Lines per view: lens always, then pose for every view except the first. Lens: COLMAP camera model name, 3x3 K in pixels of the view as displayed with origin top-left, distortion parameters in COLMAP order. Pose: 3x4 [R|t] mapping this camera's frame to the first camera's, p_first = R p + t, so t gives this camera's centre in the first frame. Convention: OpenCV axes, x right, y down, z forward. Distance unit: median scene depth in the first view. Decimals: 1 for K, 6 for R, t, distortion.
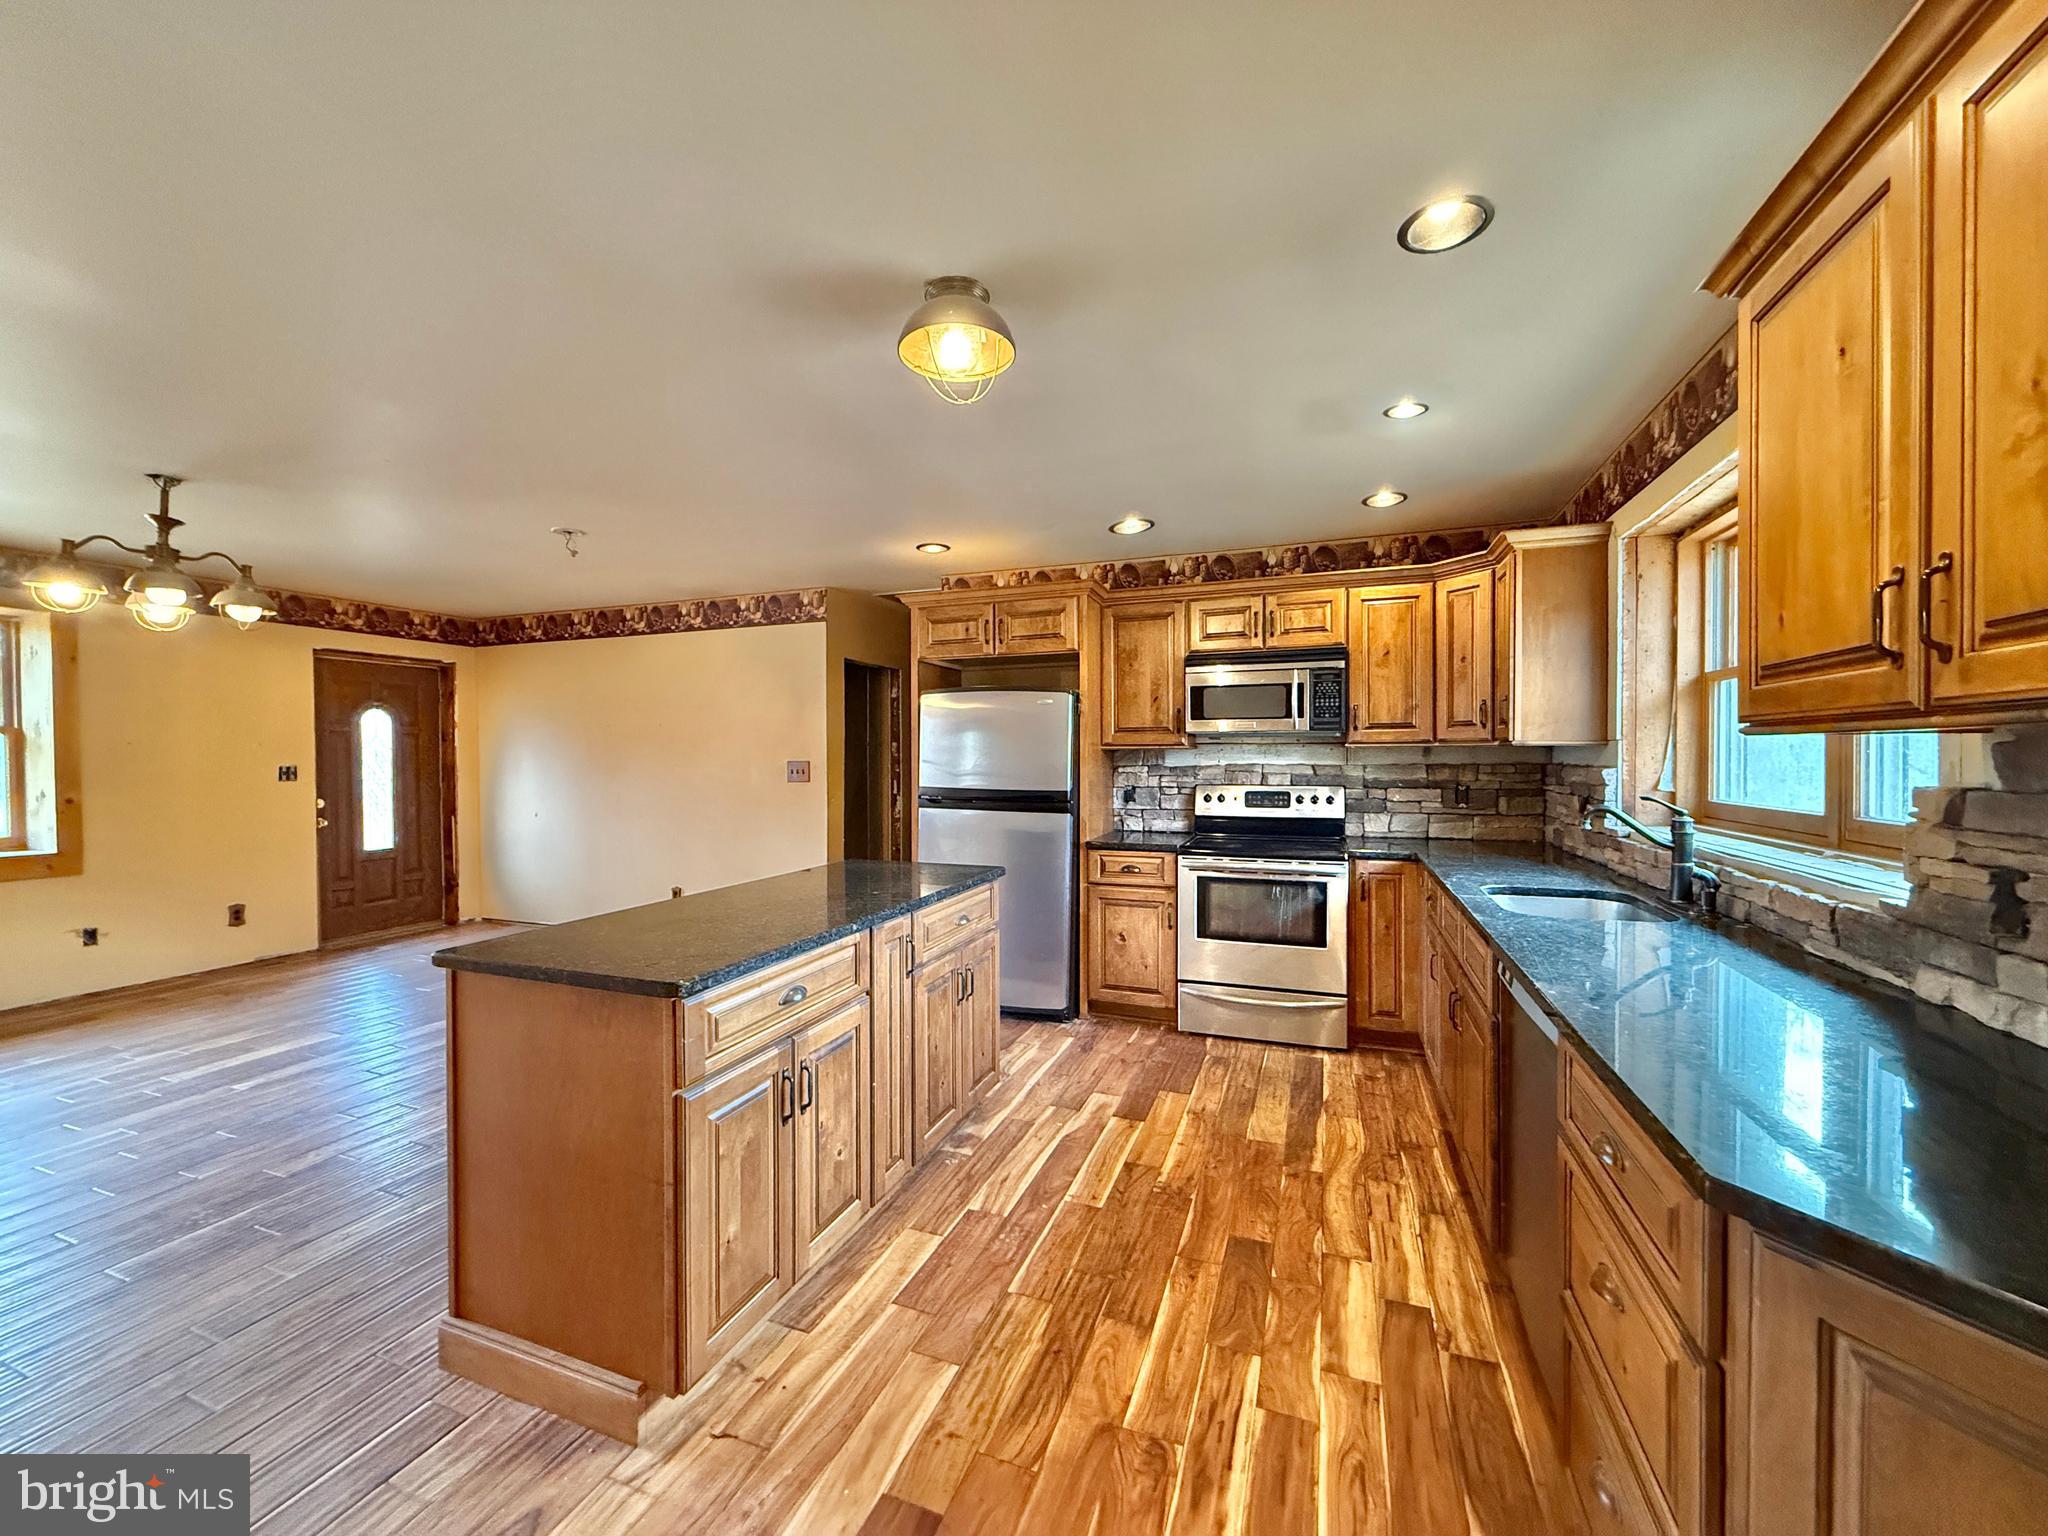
lens RADIAL K [[811.8, 0, 1026.7], [0, 811.8, 763.8], [0, 0, 1]] dist [-0.000599, 0.000034]
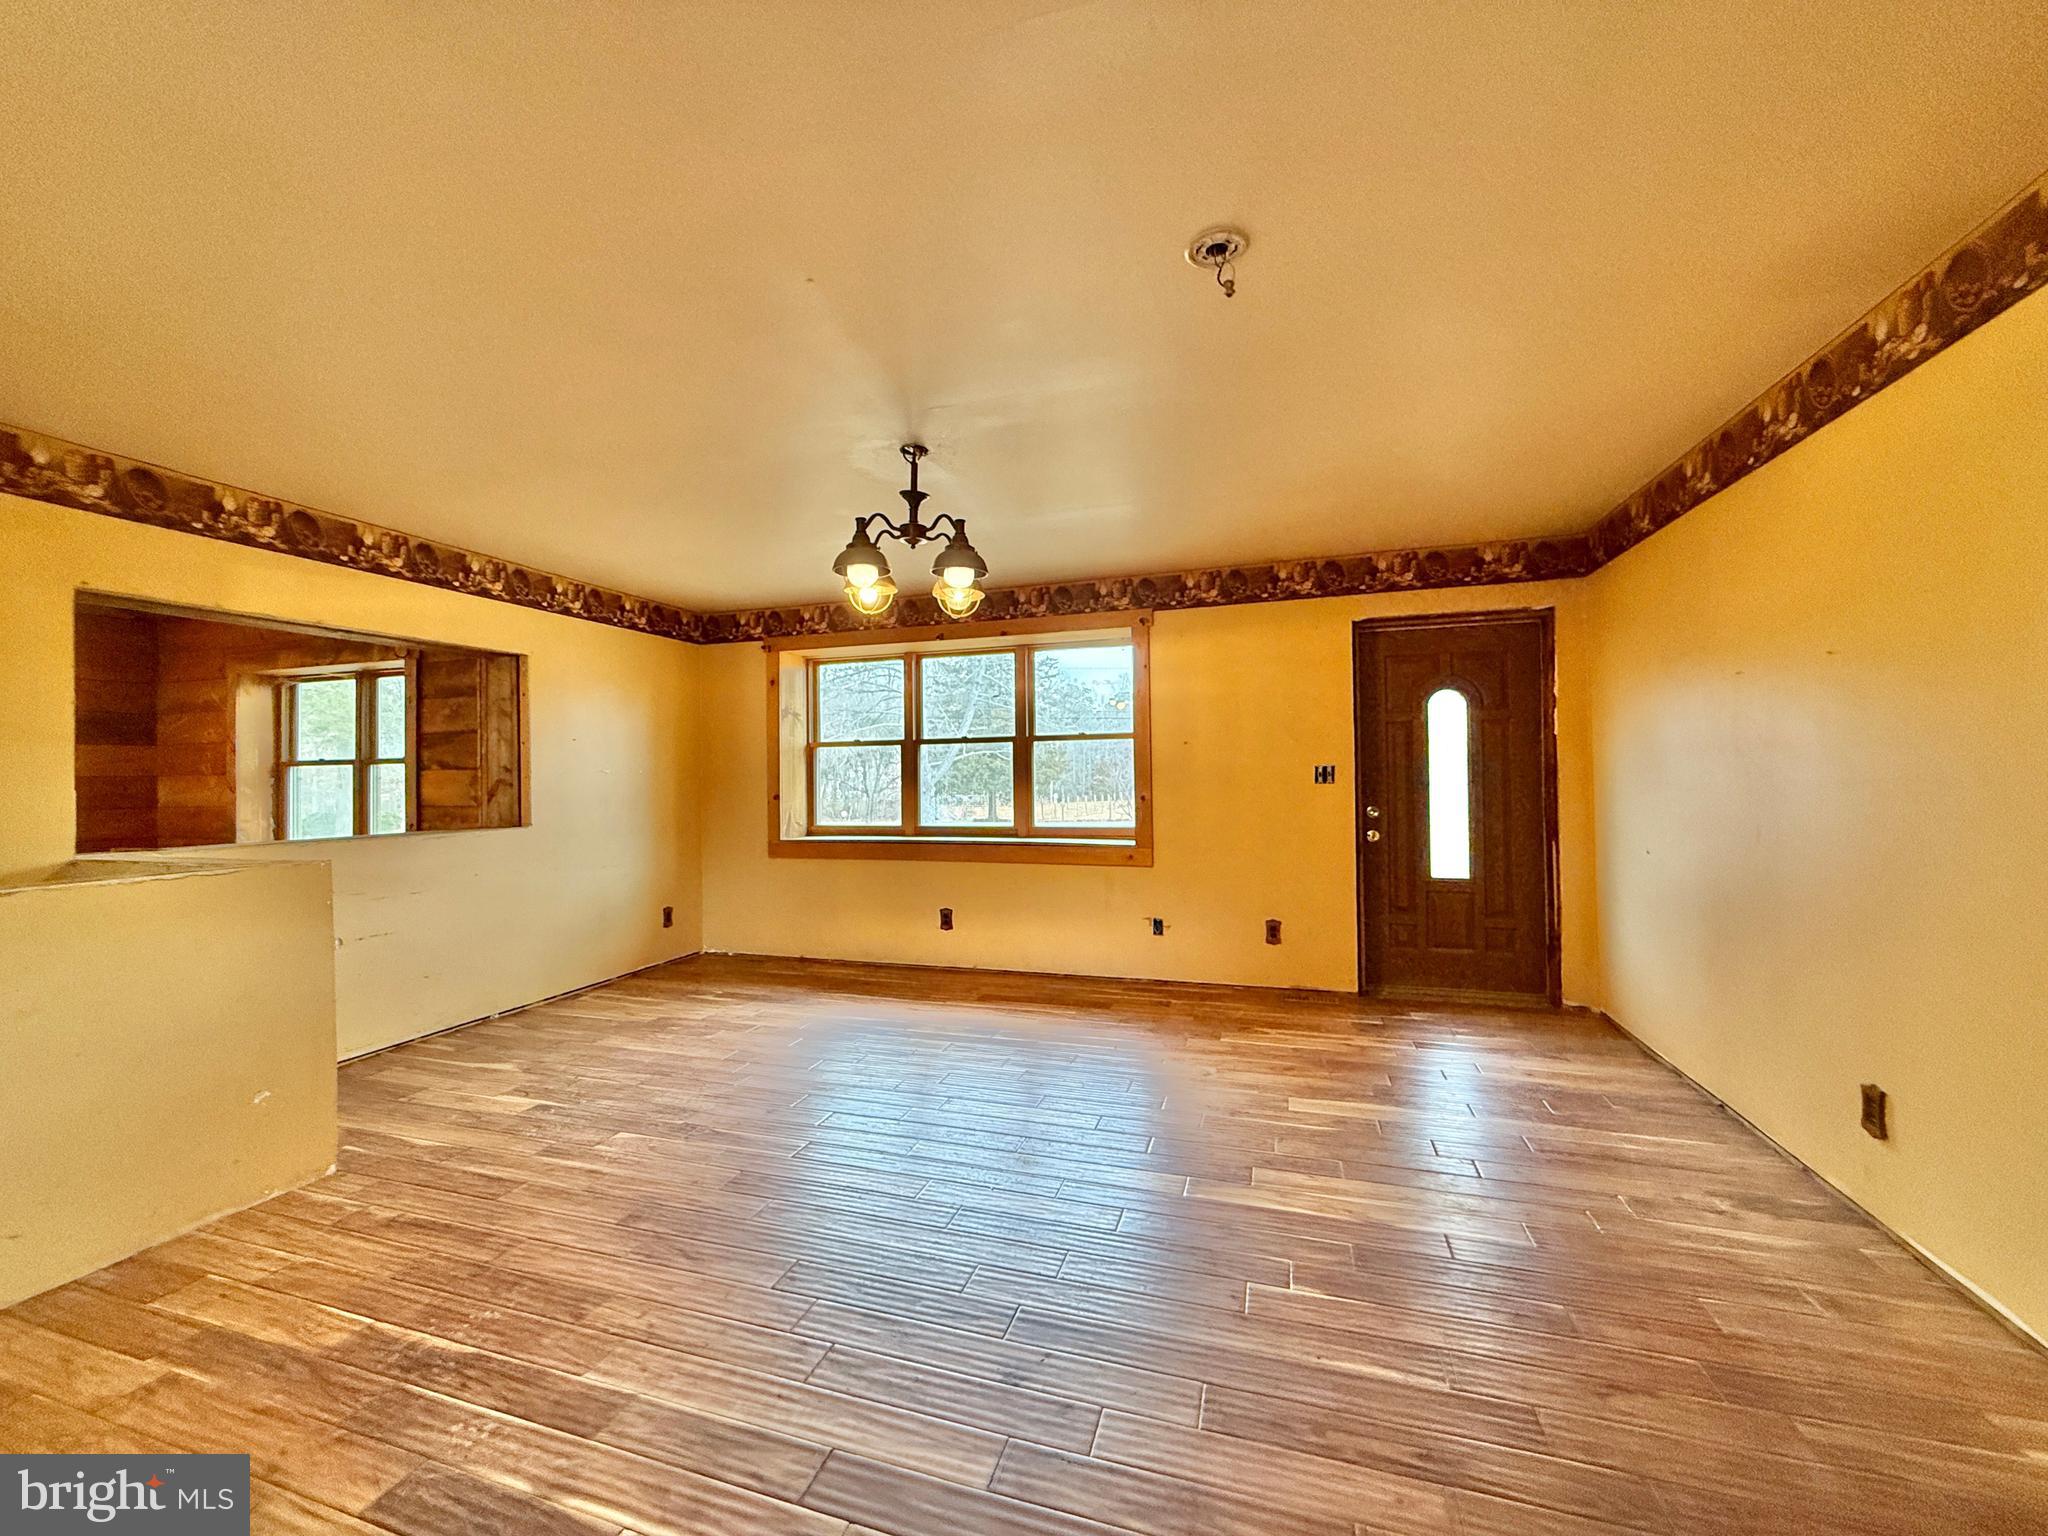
lens RADIAL K [[811.8, 0, 1024.2], [0, 811.8, 765.9], [0, 0, 1]] dist [-0.000599, 0.000034]
pose [[0.040678, -0.009656, -0.999126, -0.090812], [0.003511, 0.999949, -0.009521, 0.011065], [0.999166, -0.003120, 0.040710, 0.718545]]
